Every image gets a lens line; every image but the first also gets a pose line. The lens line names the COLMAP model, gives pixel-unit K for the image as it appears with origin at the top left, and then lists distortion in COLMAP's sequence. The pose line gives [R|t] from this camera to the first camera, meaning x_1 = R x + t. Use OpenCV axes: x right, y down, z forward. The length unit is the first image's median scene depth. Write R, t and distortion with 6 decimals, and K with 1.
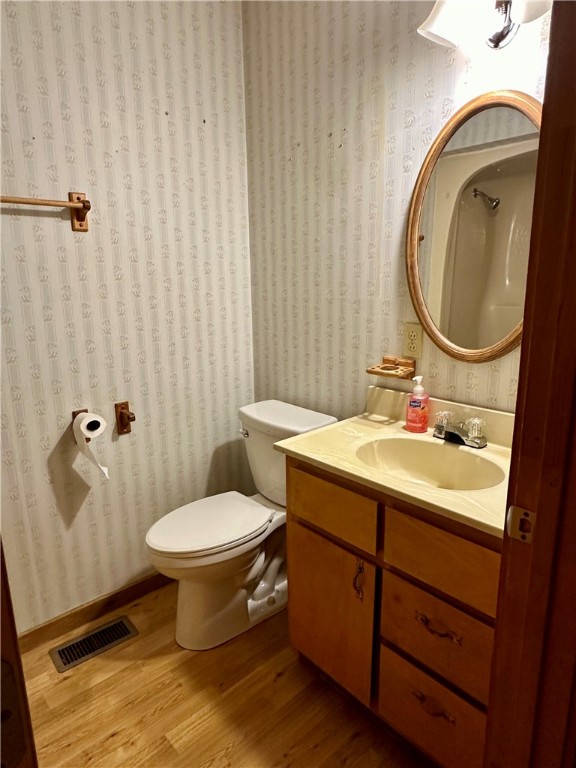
lens RADIAL K [[485.0, 0, 288.0], [0, 485.0, 384.0], [0, 0, 1]] dist [-0.001611, -0.000090]
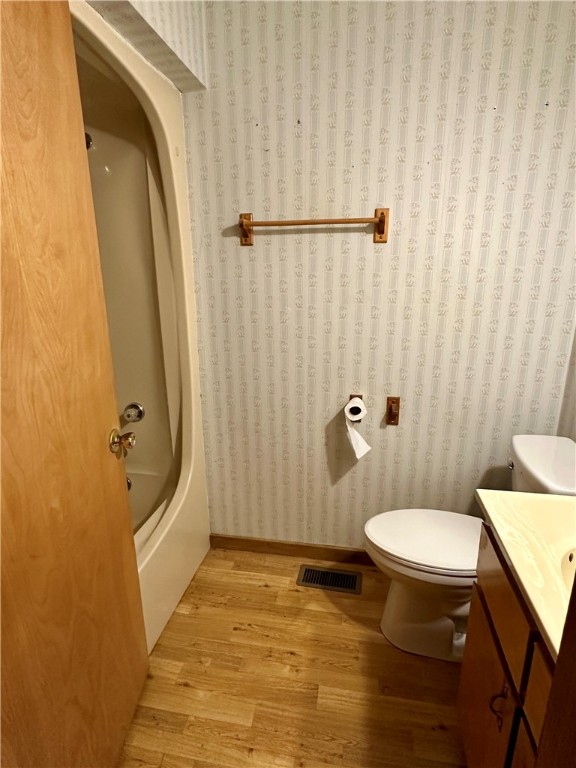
lens RADIAL K [[412.4, 0, 288.0], [0, 412.4, 384.0], [0, 0, 1]] dist [-0.001429, -0.000296]
pose [[0.601519, 0.219322, -0.768162, 0.256266], [-0.181218, 0.973969, 0.136178, -0.084102], [0.778033, 0.057291, 0.625606, 0.242523]]
